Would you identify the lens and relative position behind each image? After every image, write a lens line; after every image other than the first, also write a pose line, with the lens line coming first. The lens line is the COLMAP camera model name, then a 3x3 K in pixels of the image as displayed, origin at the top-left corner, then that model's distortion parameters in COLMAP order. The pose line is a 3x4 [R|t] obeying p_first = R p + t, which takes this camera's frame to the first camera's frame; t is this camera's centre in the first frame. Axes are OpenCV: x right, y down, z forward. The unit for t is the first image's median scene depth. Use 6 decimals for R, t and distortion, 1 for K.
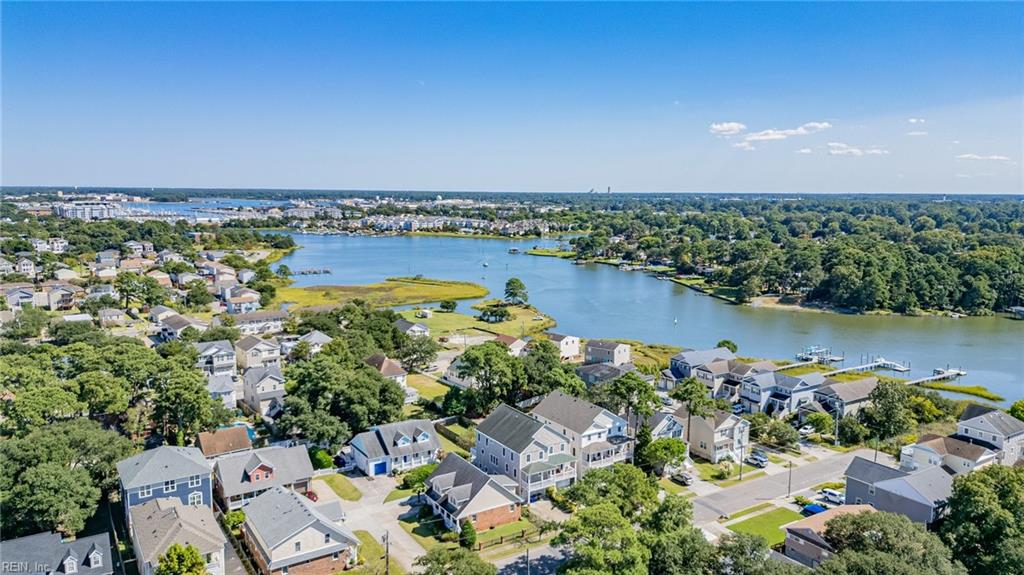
lens RADIAL K [[715.0, 0, 509.1], [0, 715.0, 290.9], [0, 0, 1]] dist [0.085062, -0.086739]
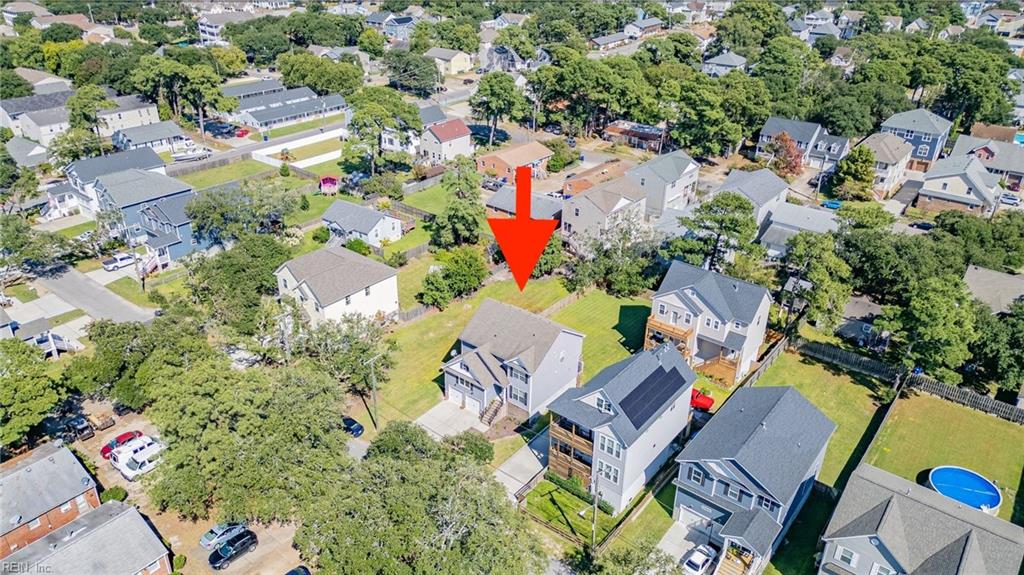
lens RADIAL K [[715.0, 0, 509.1], [0, 715.0, 290.9], [0, 0, 1]] dist [0.085062, -0.086739]
pose [[0.320429, 0.438931, -0.839443, 0.686540], [-0.141842, 0.898410, 0.415620, 0.067317], [0.936593, -0.014109, 0.350136, -0.271609]]
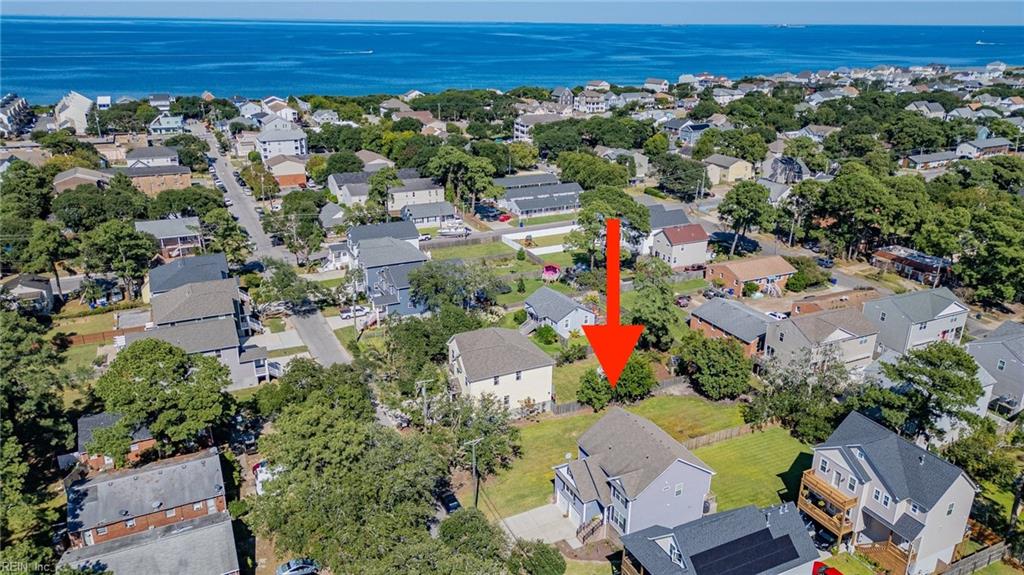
lens RADIAL K [[715.0, 0, 509.1], [0, 715.0, 290.9], [0, 0, 1]] dist [0.085062, -0.086739]
pose [[-0.120991, 0.339195, -0.932903, 0.690699], [-0.143988, 0.923871, 0.354585, 0.044463], [0.982155, 0.177229, -0.062940, -0.095799]]
